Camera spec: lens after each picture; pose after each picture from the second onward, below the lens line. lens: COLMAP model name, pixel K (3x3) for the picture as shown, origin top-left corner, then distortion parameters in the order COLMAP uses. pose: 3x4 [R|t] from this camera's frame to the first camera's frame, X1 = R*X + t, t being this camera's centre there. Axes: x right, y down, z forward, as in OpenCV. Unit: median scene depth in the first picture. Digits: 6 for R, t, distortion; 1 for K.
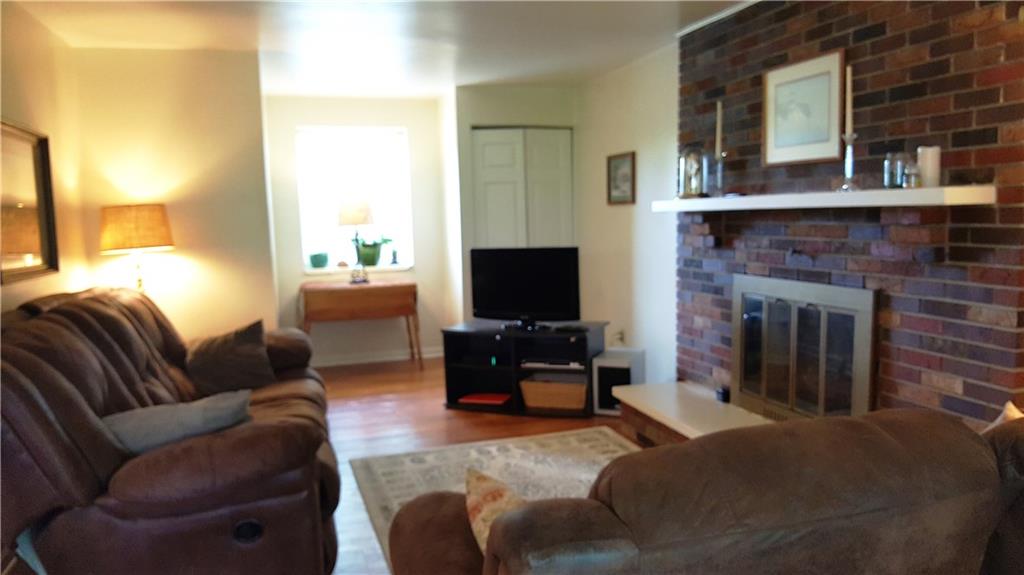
lens RADIAL K [[764.5, 0, 511.3], [0, 764.5, 314.8], [0, 0, 1]] dist [-0.000732, -0.070083]
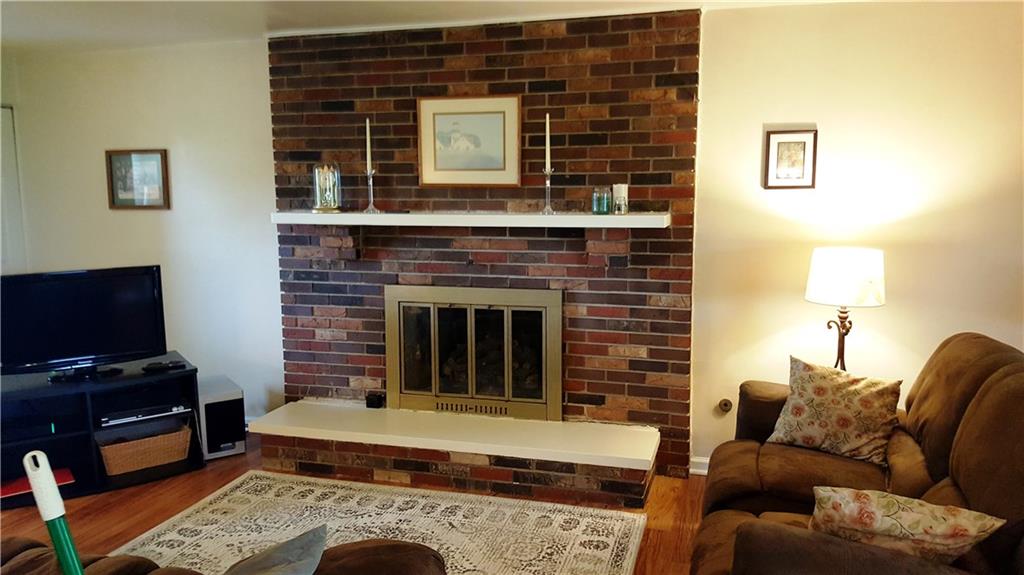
lens RADIAL K [[752.1, 0, 512.0], [0, 752.1, 287.5], [0, 0, 1]] dist [0.217720, -0.427155]
pose [[0.541655, -0.089982, 0.835771, -0.550167], [0.101632, 0.993971, 0.041148, -0.084144], [-0.834434, 0.062653, 0.547535, 0.320277]]
